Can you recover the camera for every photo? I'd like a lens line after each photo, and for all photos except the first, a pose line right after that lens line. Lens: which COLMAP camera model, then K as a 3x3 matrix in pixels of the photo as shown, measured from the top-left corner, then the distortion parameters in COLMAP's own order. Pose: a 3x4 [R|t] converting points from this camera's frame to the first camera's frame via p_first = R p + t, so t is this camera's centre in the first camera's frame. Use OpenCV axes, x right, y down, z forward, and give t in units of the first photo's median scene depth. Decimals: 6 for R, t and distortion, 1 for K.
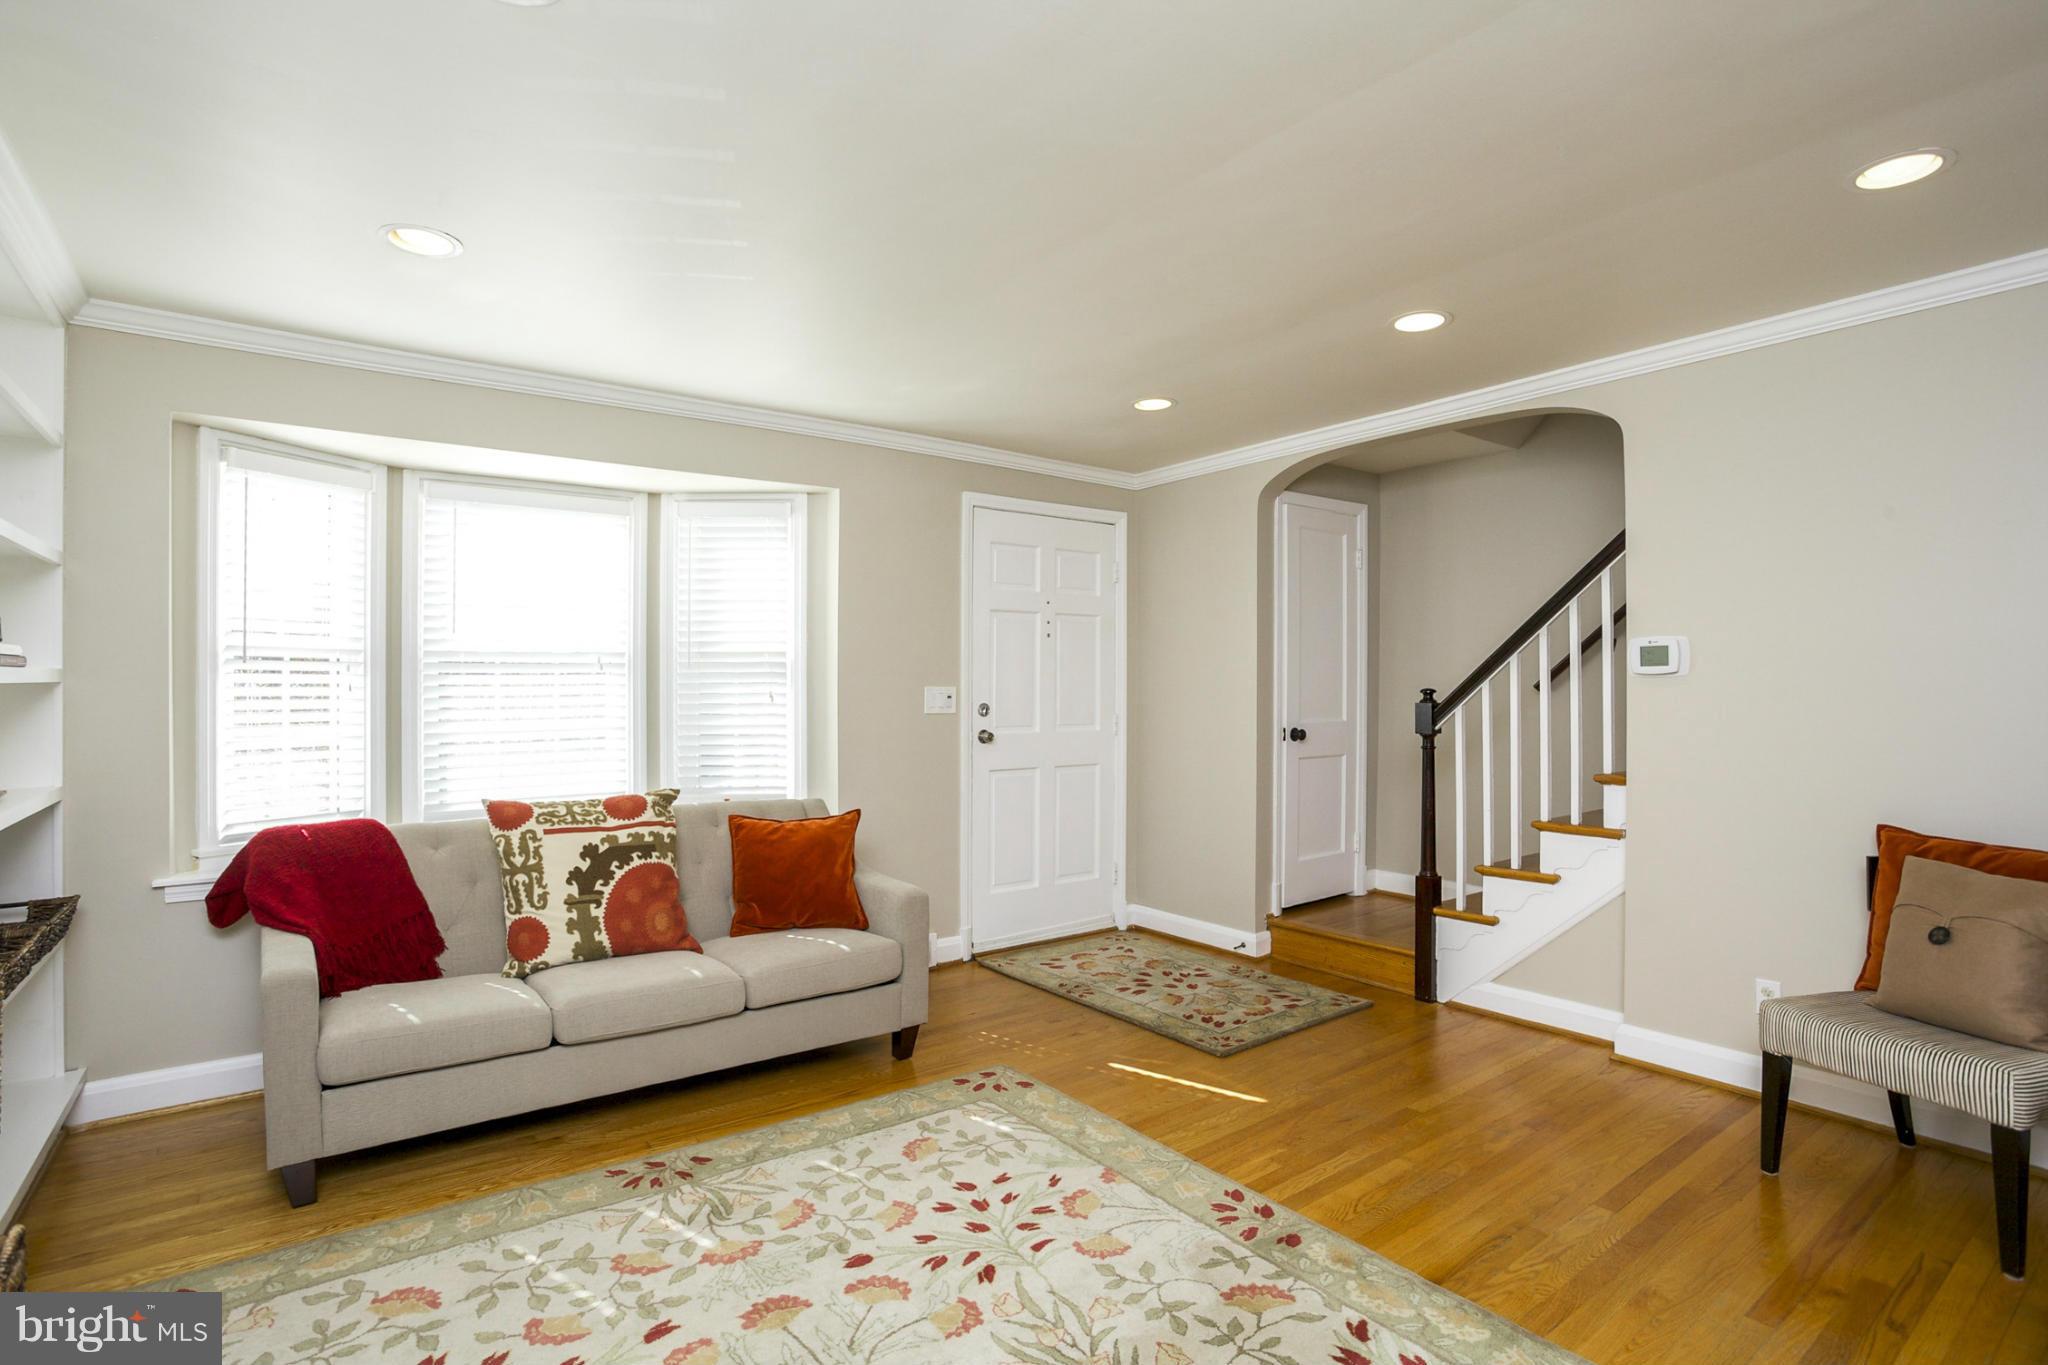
lens RADIAL K [[1001.5, 0, 1013.6], [0, 1001.5, 678.1], [0, 0, 1]] dist [-0.074828, 0.029631]
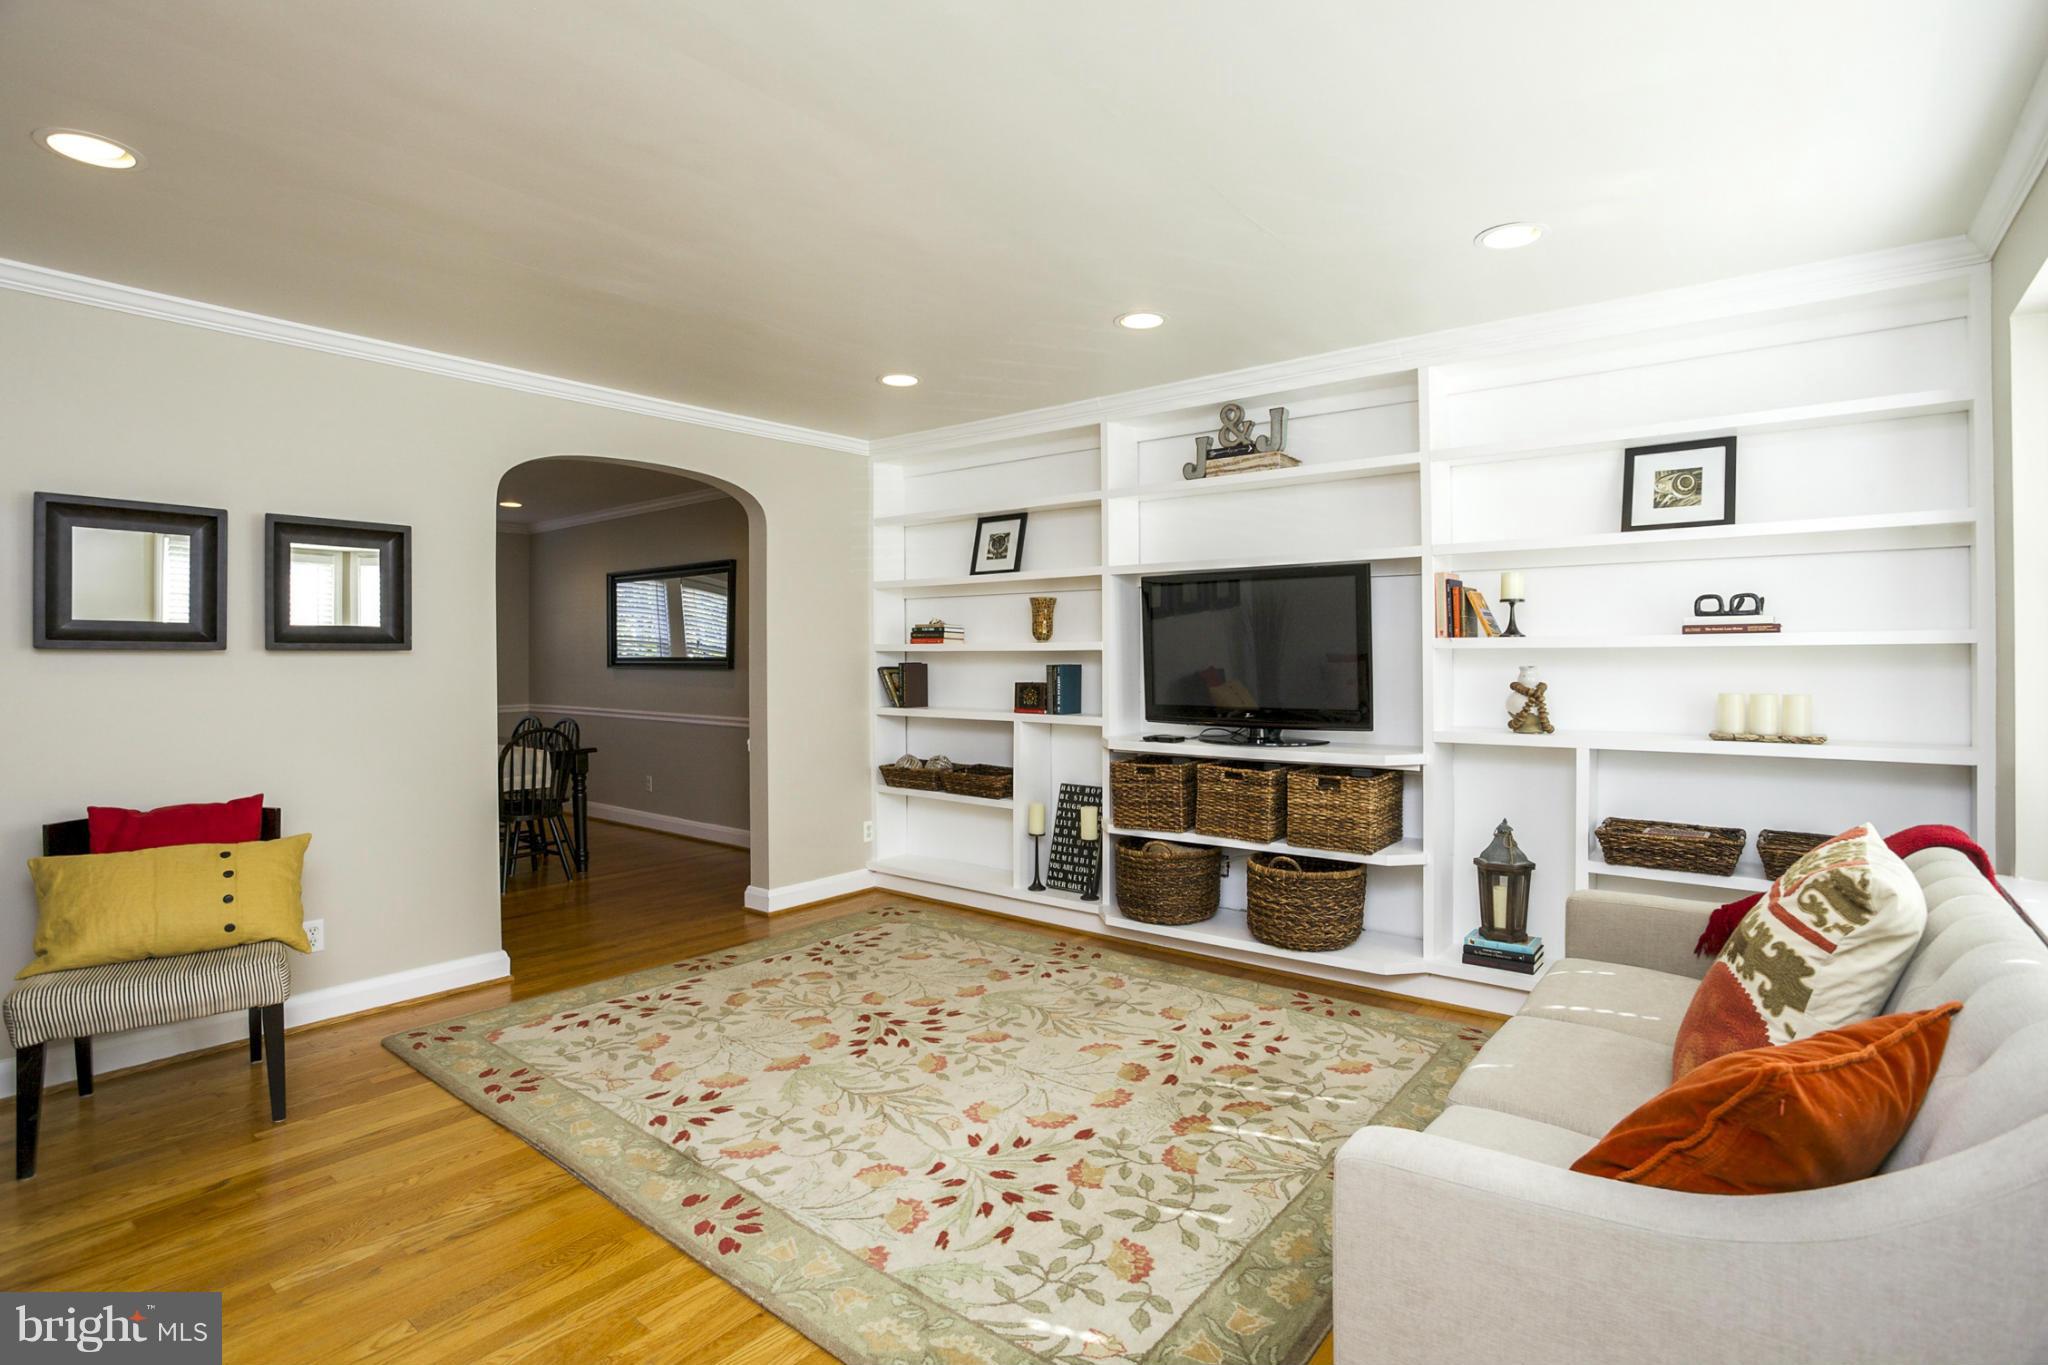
lens RADIAL K [[999.7, 0, 1027.9], [0, 999.7, 655.7], [0, 0, 1]] dist [-0.064210, 0.000558]
pose [[-0.964296, 0.003148, -0.264808, 0.167526], [0.004761, 0.999974, -0.005449, 0.015863], [0.264784, -0.006516, -0.964286, 1.607742]]
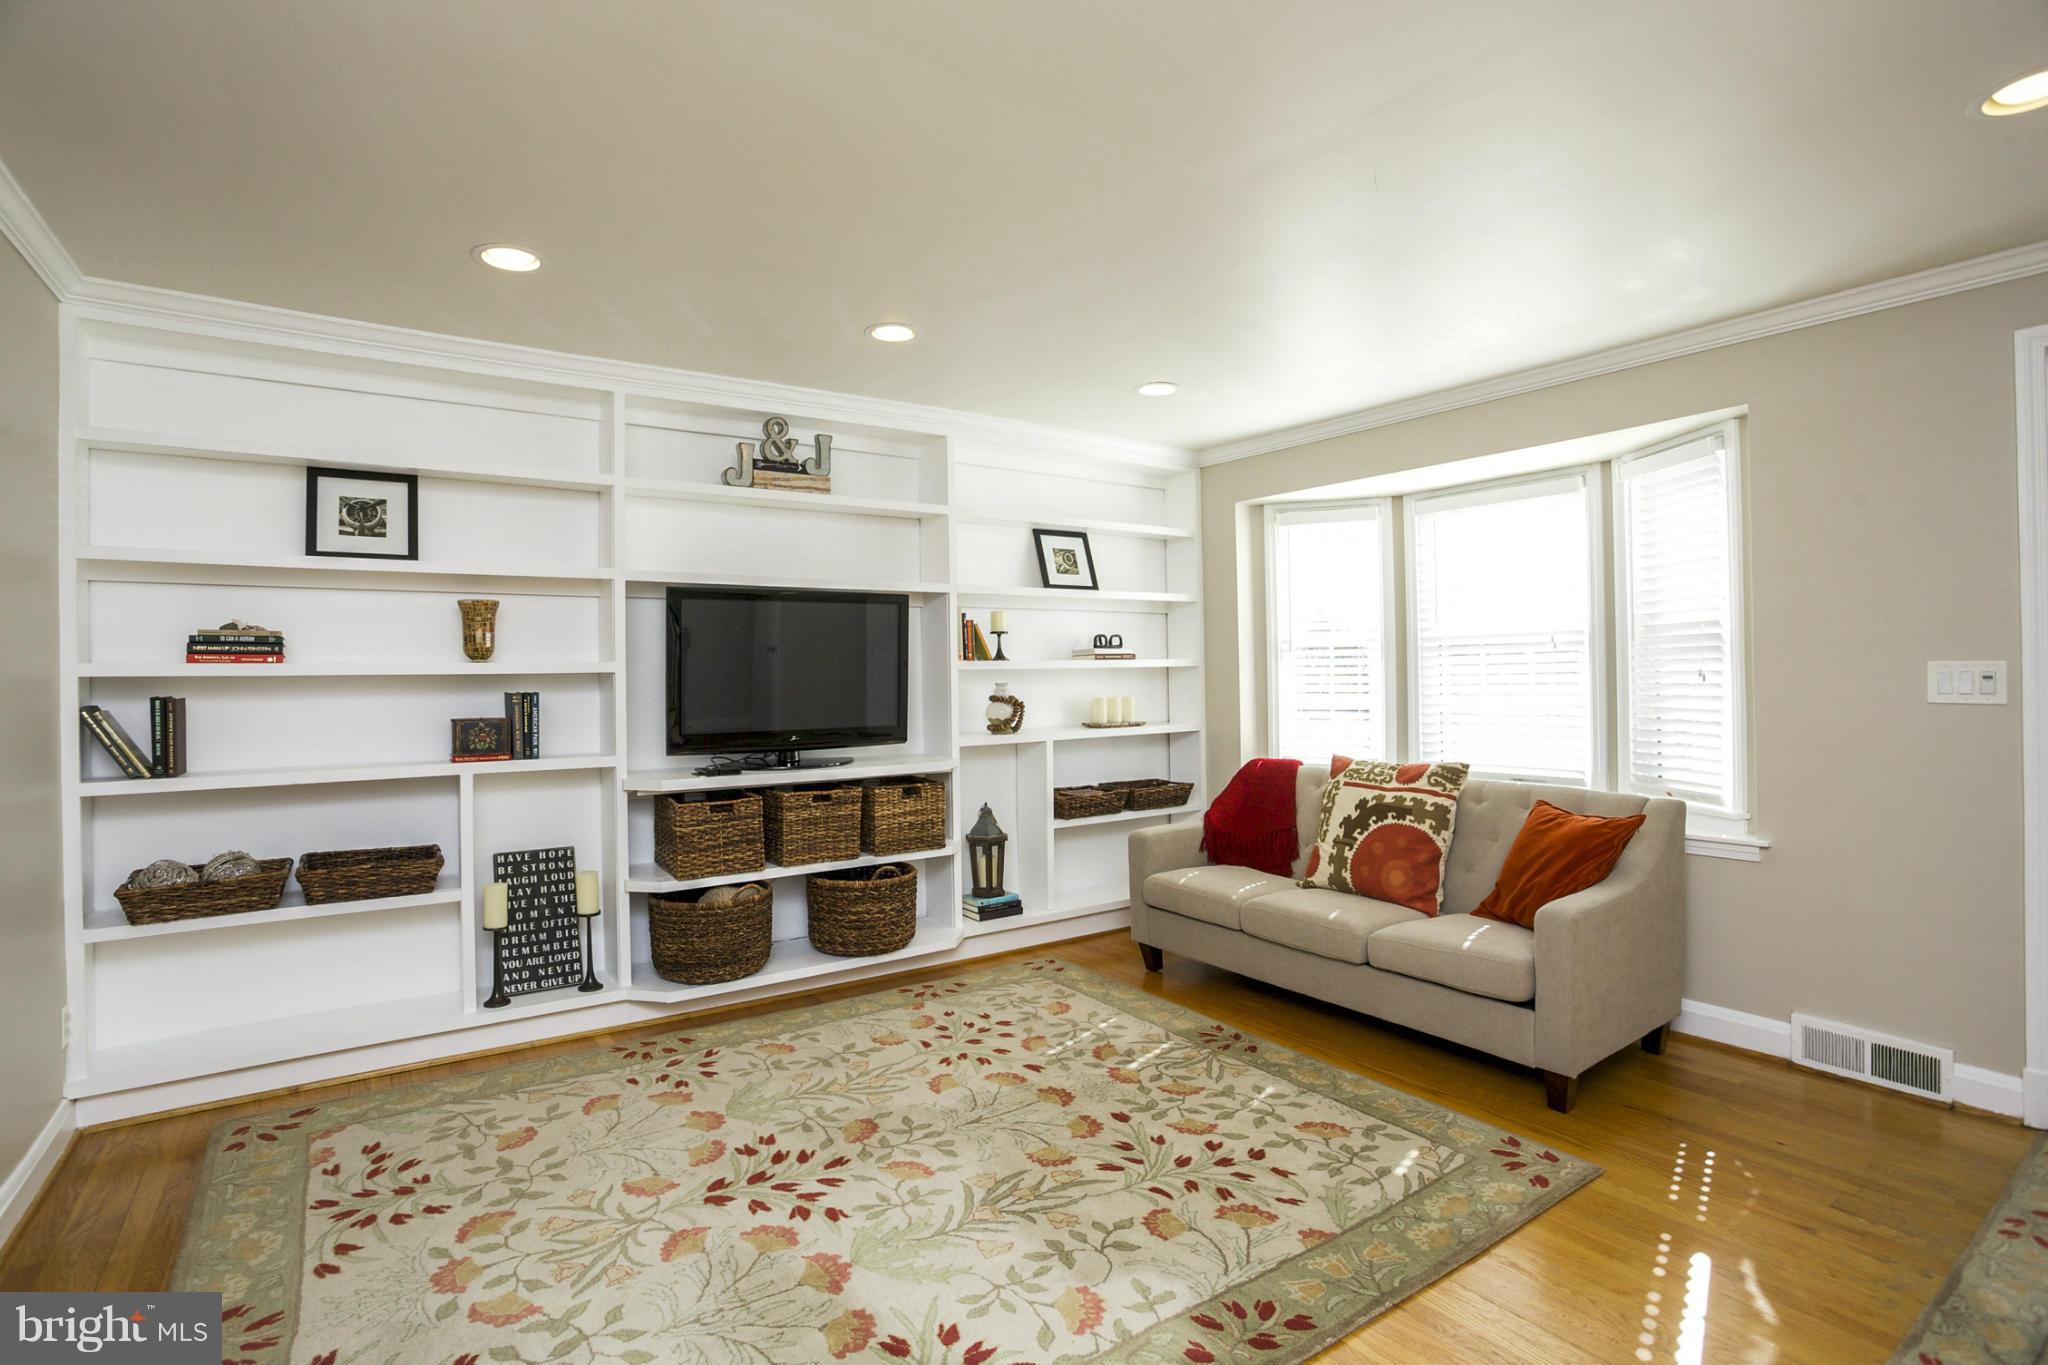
lens RADIAL K [[975.6, 0, 1027.7], [0, 975.6, 659.6], [0, 0, 1]] dist [-0.087971, 0.041965]
pose [[-0.025583, -0.011642, -0.999605, 0.832311], [0.018228, 0.999761, -0.012110, 0.007153], [0.999507, -0.018530, -0.025365, 0.691978]]
